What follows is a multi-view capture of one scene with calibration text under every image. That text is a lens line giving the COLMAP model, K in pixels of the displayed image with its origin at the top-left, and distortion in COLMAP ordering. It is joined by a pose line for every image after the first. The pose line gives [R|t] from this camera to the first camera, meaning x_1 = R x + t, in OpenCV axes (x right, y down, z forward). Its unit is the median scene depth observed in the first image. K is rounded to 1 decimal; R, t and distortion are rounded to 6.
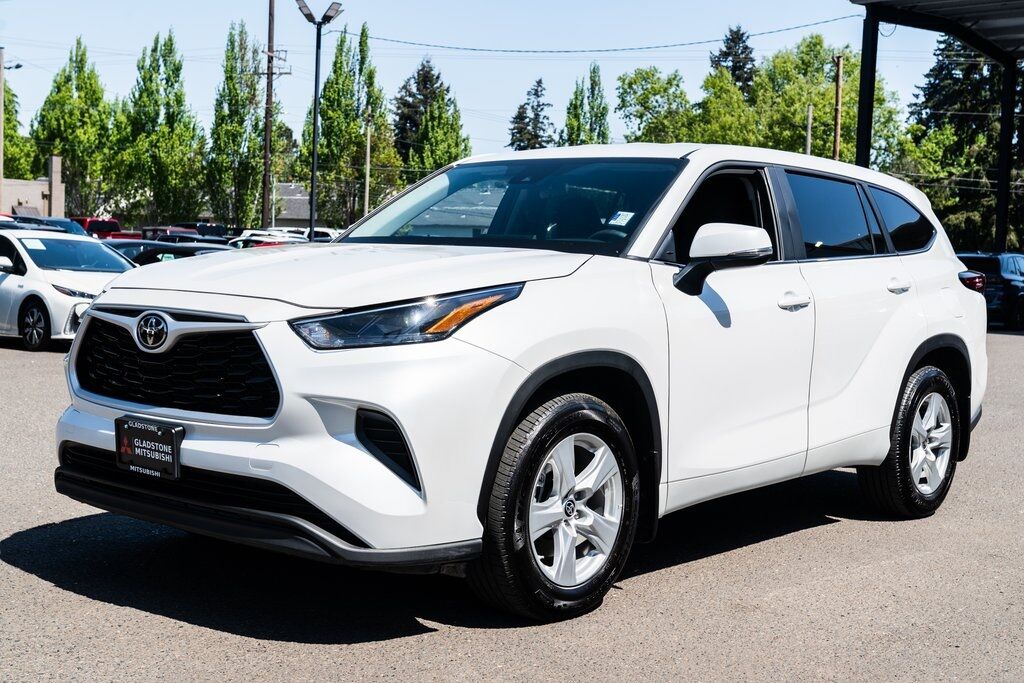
lens RADIAL K [[1356.9, 0, 513.1], [0, 1356.9, 342.4], [0, 0, 1]] dist [-0.006980, 0.000000]
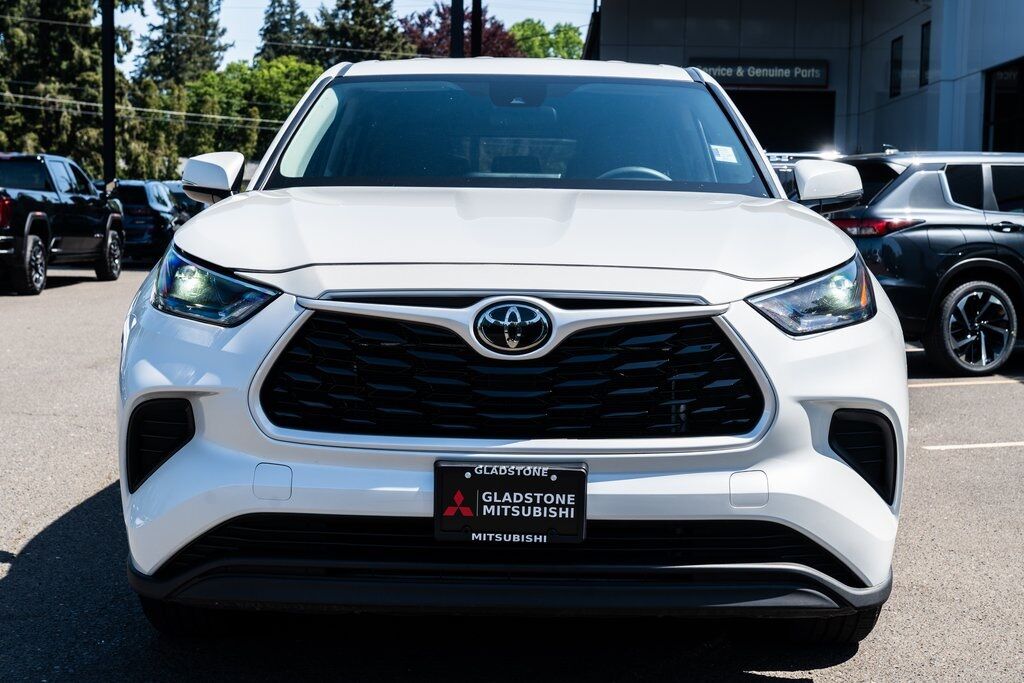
lens RADIAL K [[1527.7, 0, 511.0], [0, 1527.7, 339.9], [0, 0, 1]] dist [0.103454, 0.000000]
pose [[0.755037, -0.073829, 0.651513, -0.756020], [0.048415, 0.997206, 0.056894, -0.044508], [-0.653893, -0.011415, 0.756501, 0.437967]]
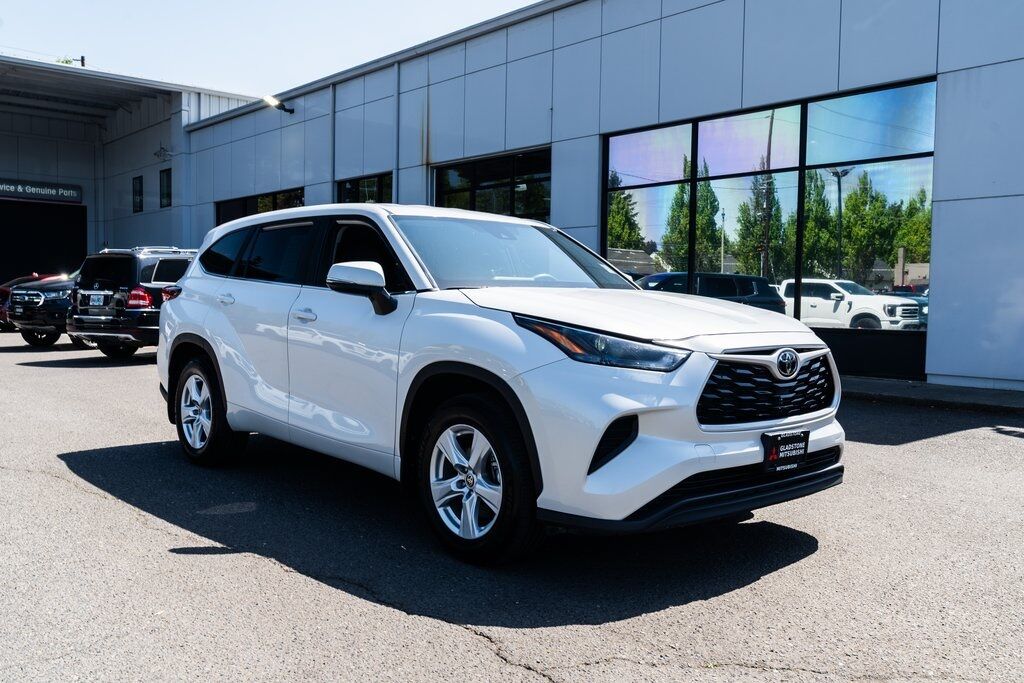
lens RADIAL K [[900.4, 0, 512.2], [0, 900.4, 345.1], [0, 0, 1]] dist [-0.002917, 0.018282]
pose [[0.134208, -0.088120, 0.987027, -1.179618], [0.049360, 0.995396, 0.082156, -0.111963], [-0.989723, 0.037694, 0.137940, 1.148952]]
